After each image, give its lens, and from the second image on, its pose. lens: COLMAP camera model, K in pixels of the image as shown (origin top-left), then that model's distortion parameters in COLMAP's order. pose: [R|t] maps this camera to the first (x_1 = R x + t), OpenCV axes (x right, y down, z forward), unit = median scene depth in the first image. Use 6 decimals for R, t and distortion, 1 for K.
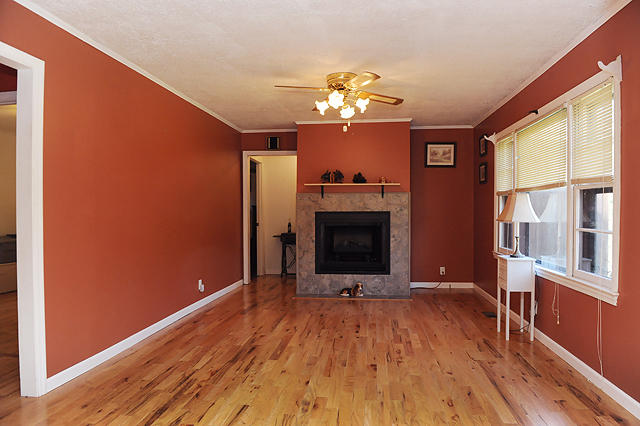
lens RADIAL K [[437.0, 0, 323.0], [0, 437.0, 215.1], [0, 0, 1]] dist [-0.049601, -0.002149]
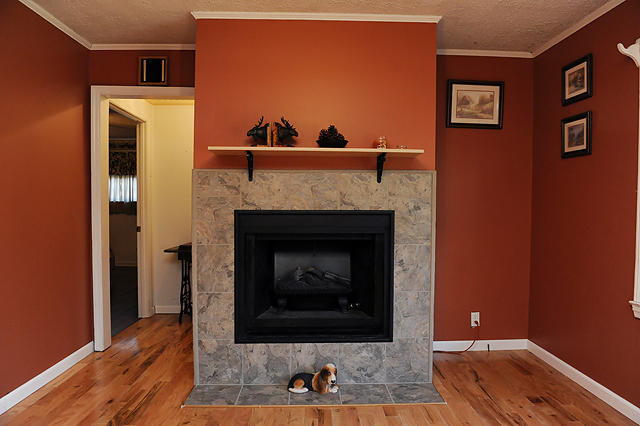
lens RADIAL K [[437.0, 0, 323.0], [0, 437.0, 215.1], [0, 0, 1]] dist [-0.049601, -0.002149]
pose [[0.989263, 0.004253, 0.146086, 0.007335], [-0.007142, 0.999789, 0.019262, -0.011934], [-0.145973, -0.020099, 0.989084, 0.532573]]
